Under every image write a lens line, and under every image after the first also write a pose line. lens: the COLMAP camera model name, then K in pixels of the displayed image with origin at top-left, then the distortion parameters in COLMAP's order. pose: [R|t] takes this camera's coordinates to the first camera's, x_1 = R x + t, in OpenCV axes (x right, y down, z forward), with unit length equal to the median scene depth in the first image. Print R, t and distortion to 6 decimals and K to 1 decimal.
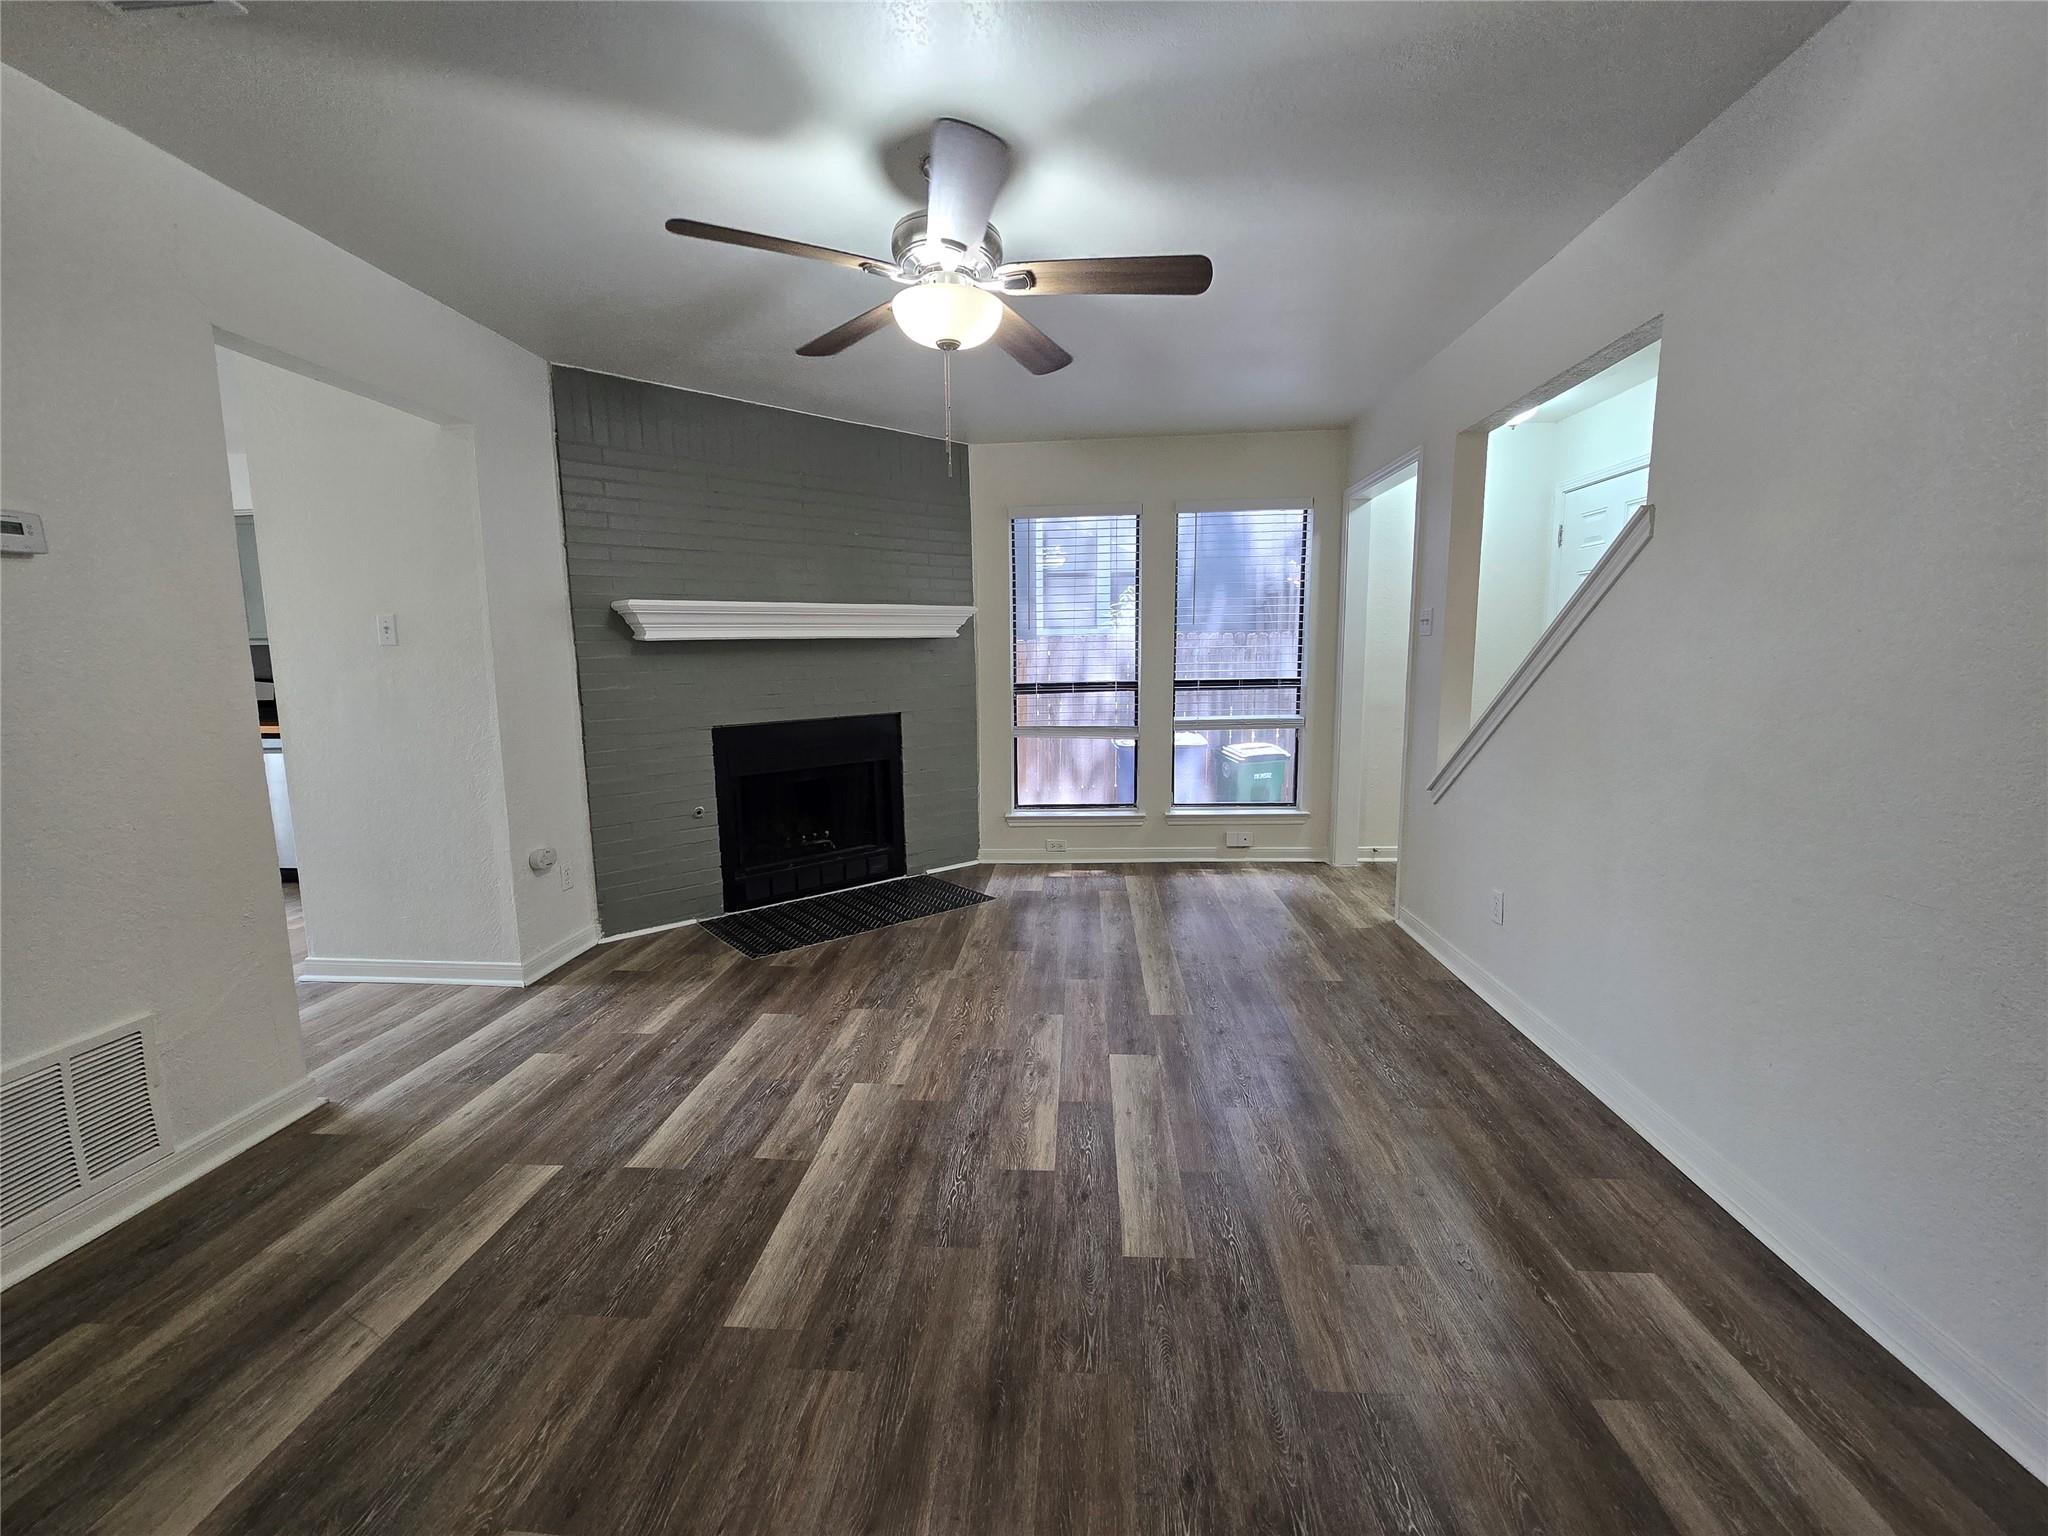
lens RADIAL K [[834.9, 0, 1024.0], [0, 834.9, 768.0], [0, 0, 1]] dist [-0.001917, -0.000413]
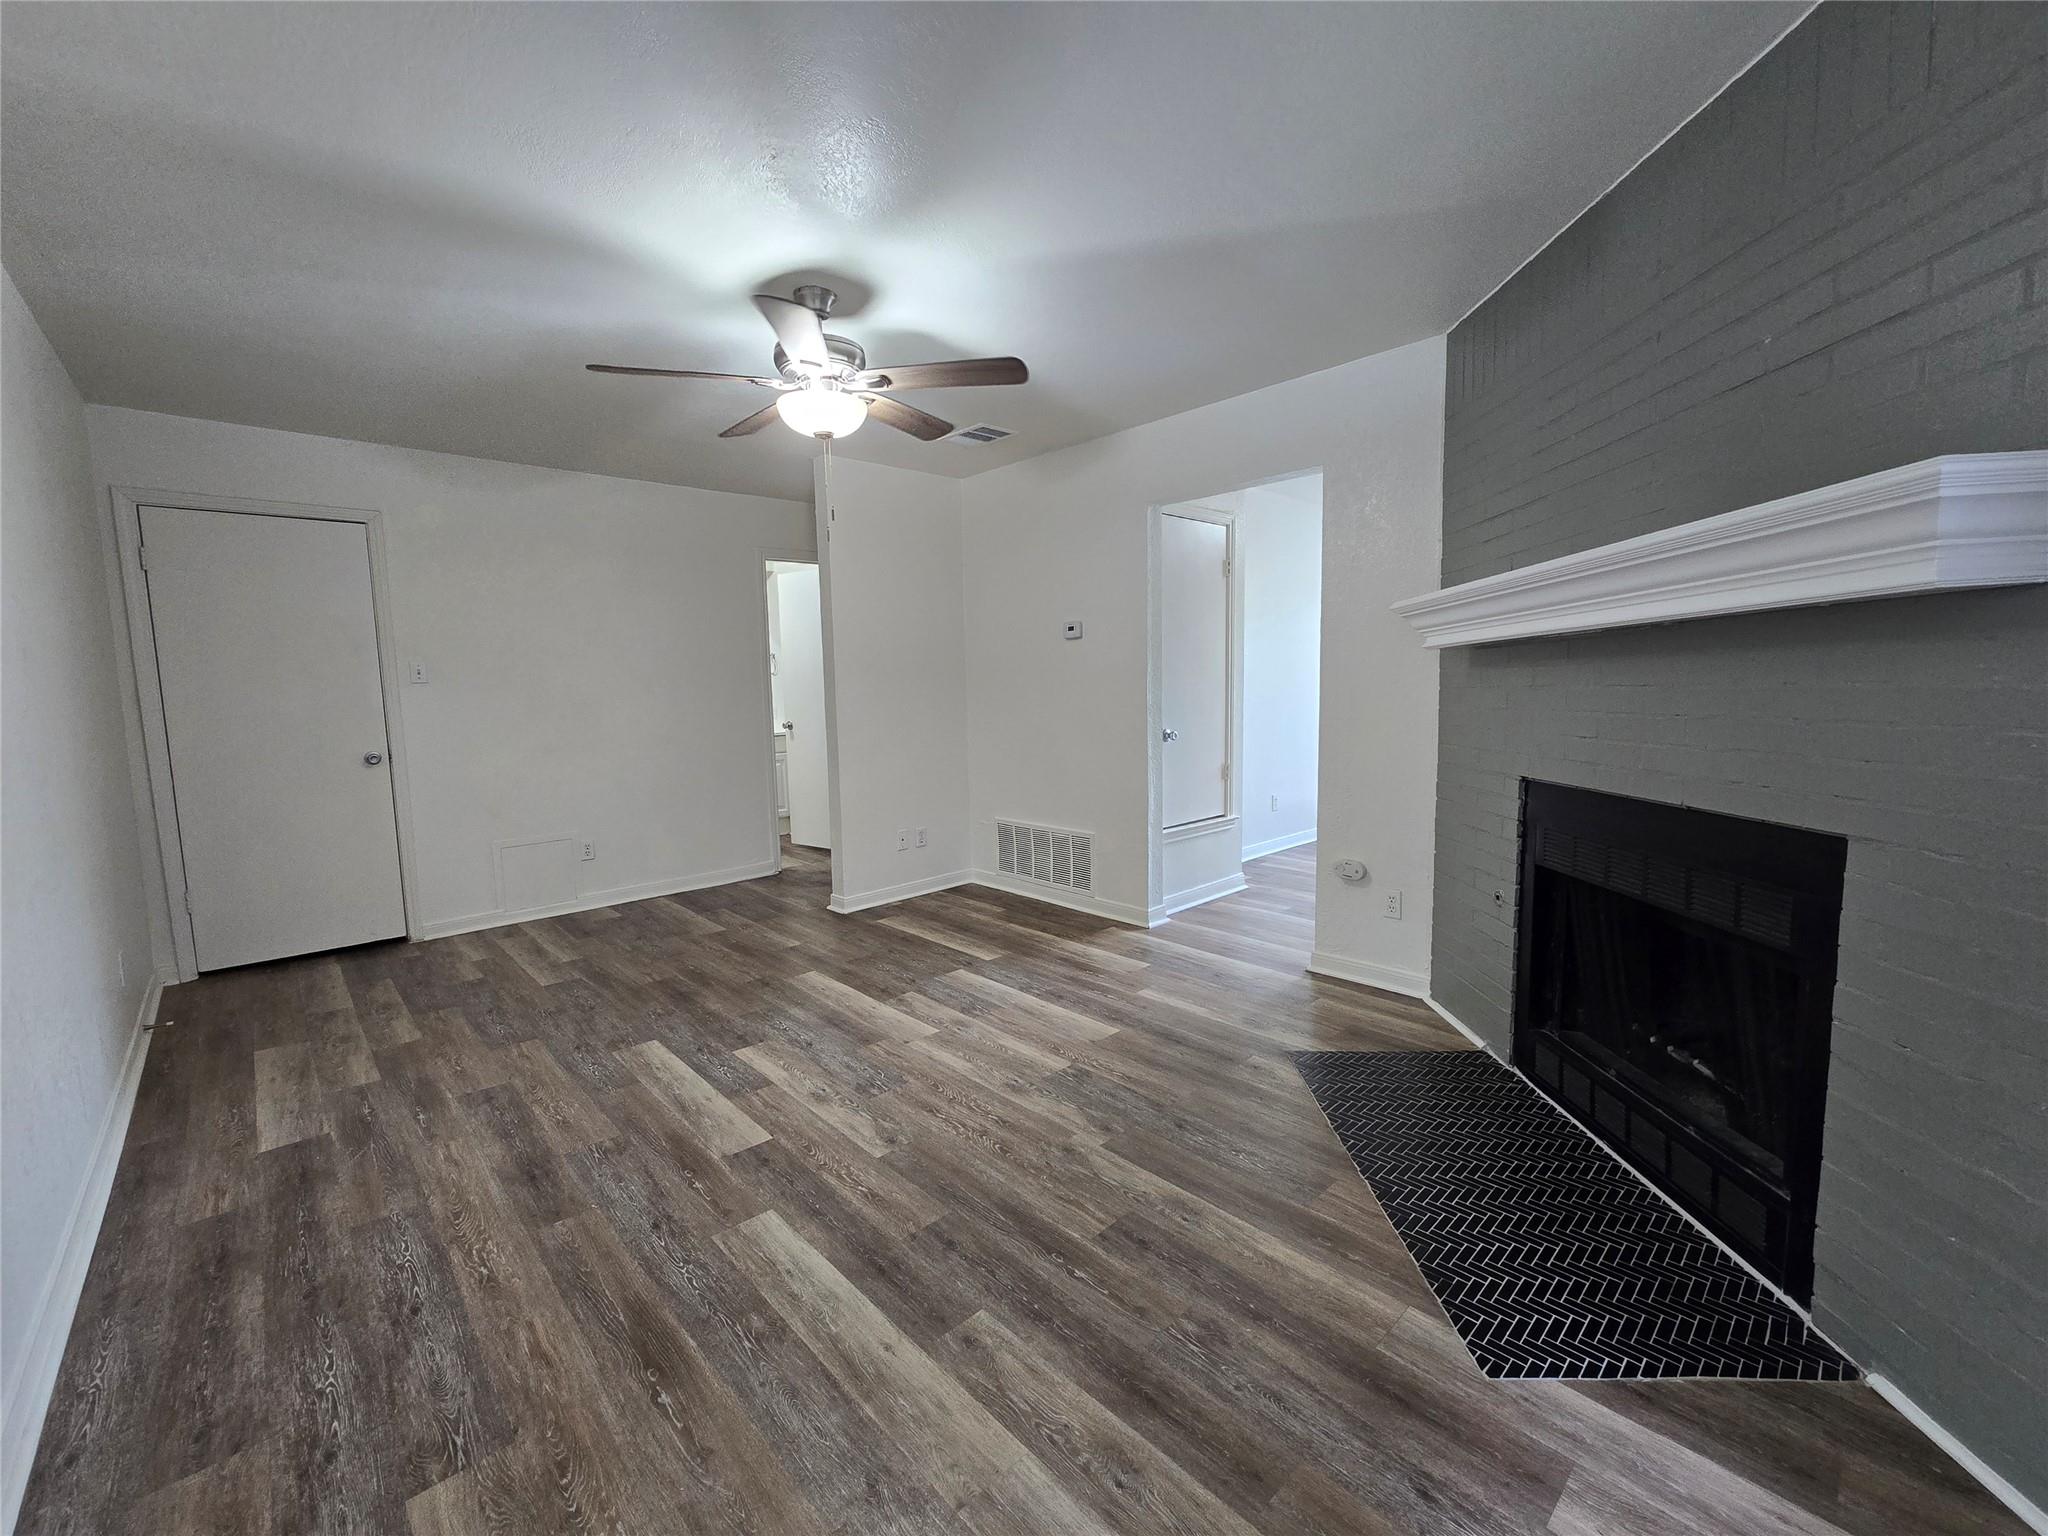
lens RADIAL K [[834.9, 0, 1024.0], [0, 834.9, 768.0], [0, 0, 1]] dist [-0.001917, -0.000413]
pose [[-0.680415, 0.100240, -0.725939, 0.560574], [-0.068539, 0.977554, 0.199224, -0.250289], [0.729615, 0.185310, -0.658272, 1.822108]]
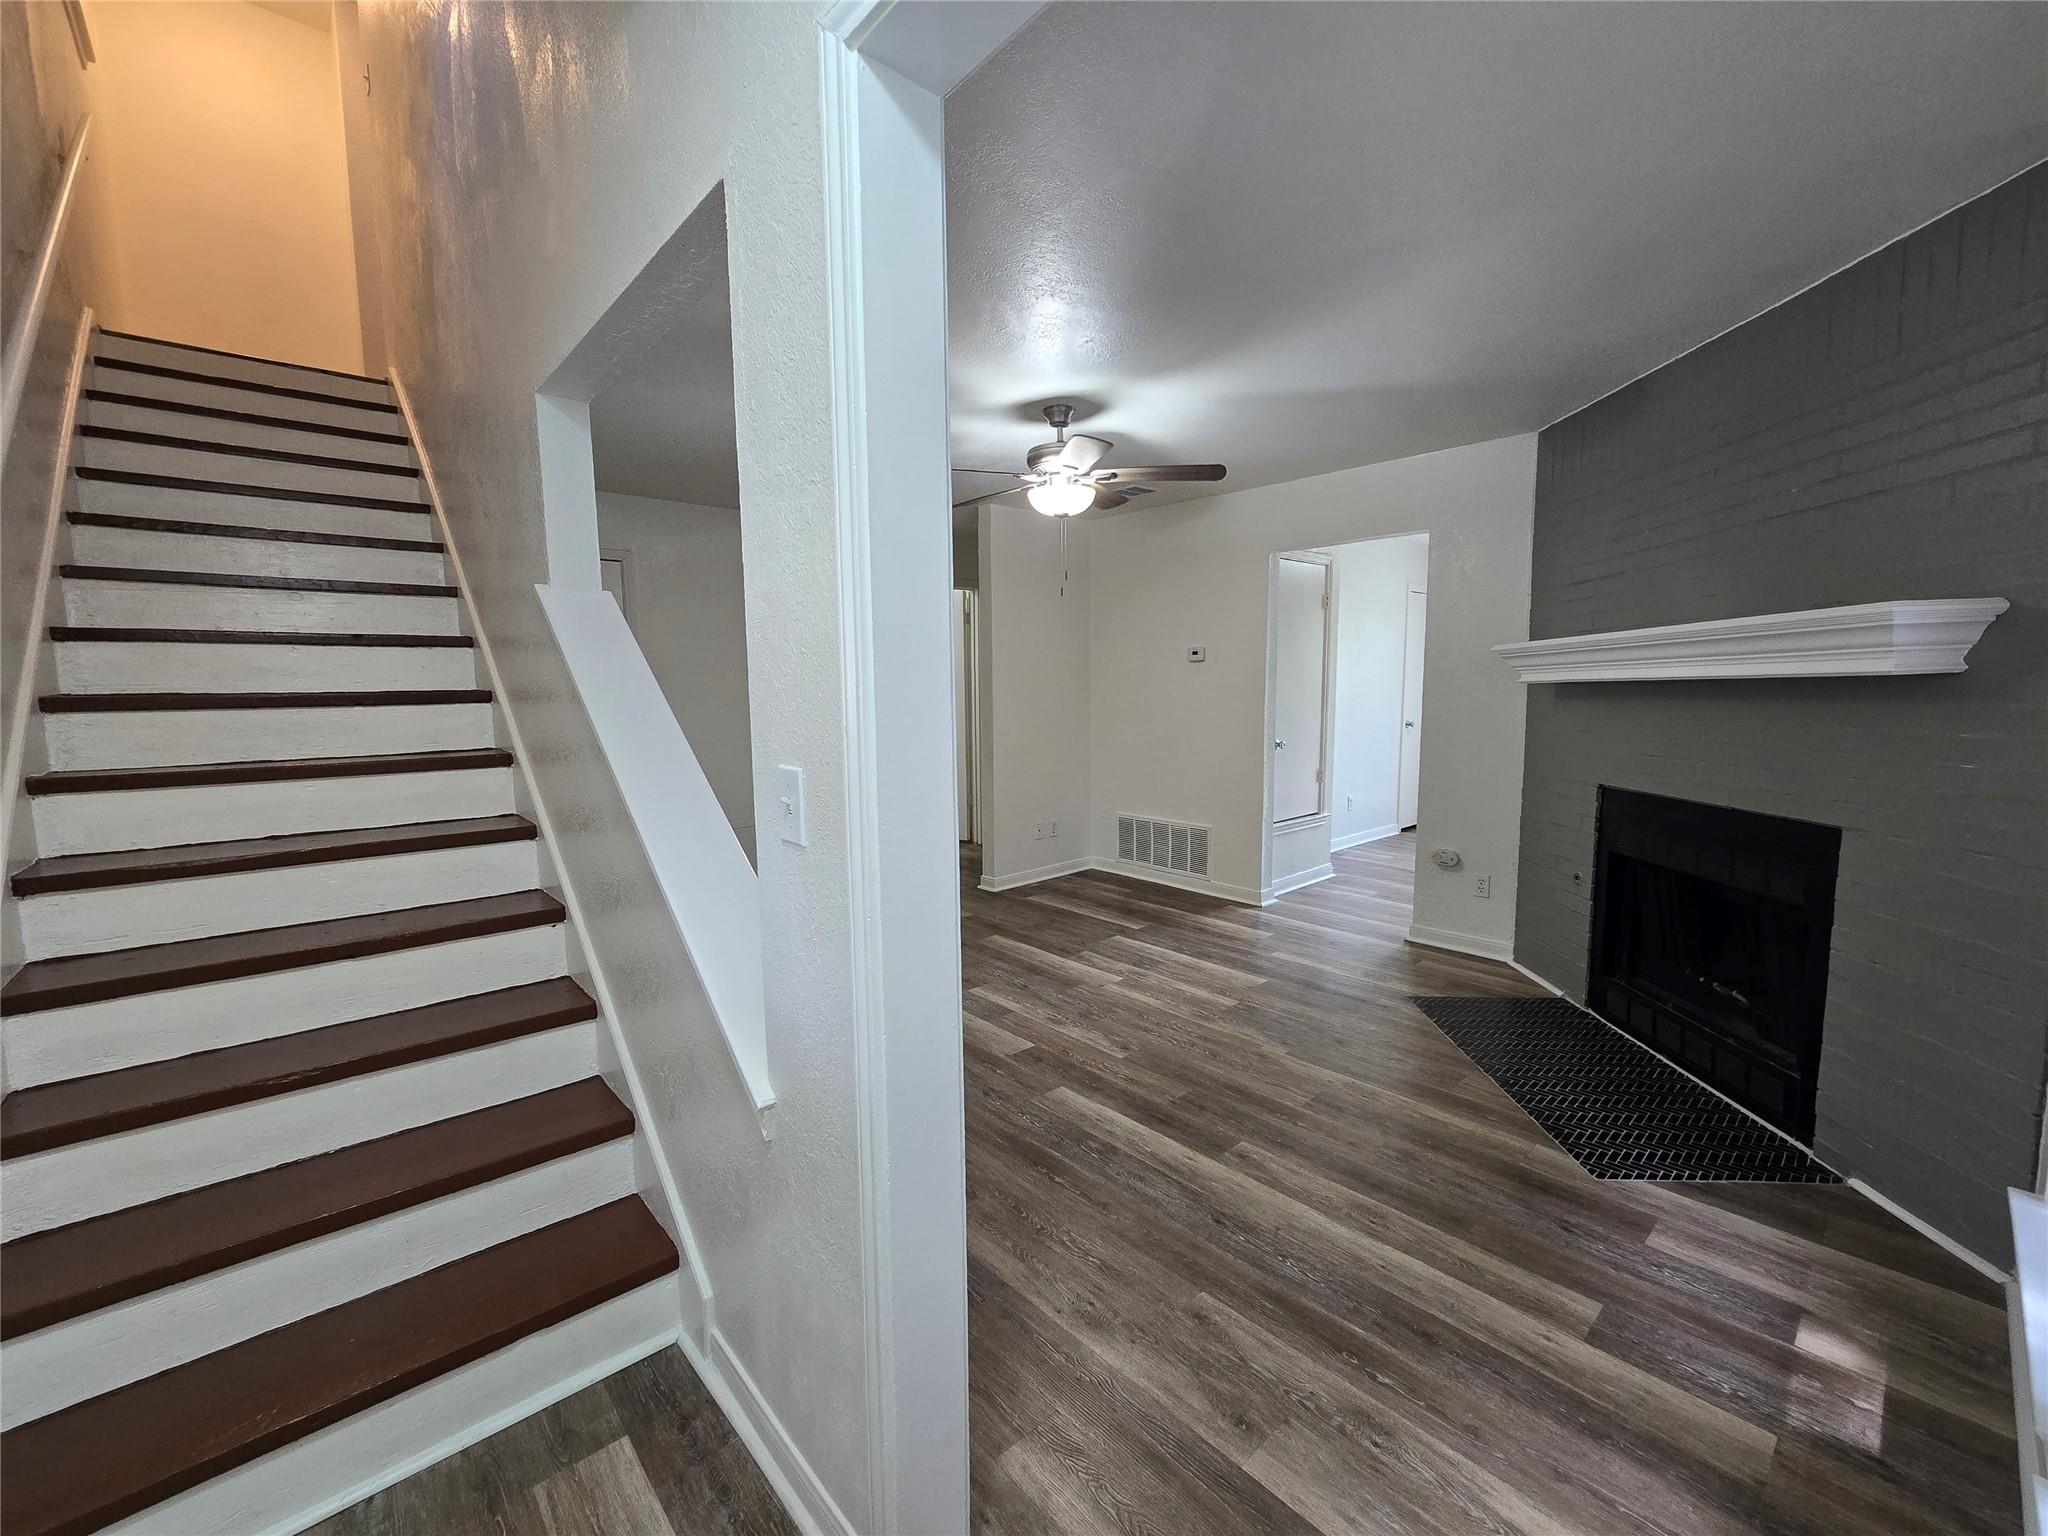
lens RADIAL K [[831.3, 0, 1024.0], [0, 831.3, 768.0], [0, 0, 1]] dist [-0.004311, -0.000723]
pose [[-0.696894, 0.091935, -0.711257, 0.984714], [-0.077686, 0.976237, 0.202302, -0.300423], [0.712954, 0.196237, -0.673192, 1.827576]]
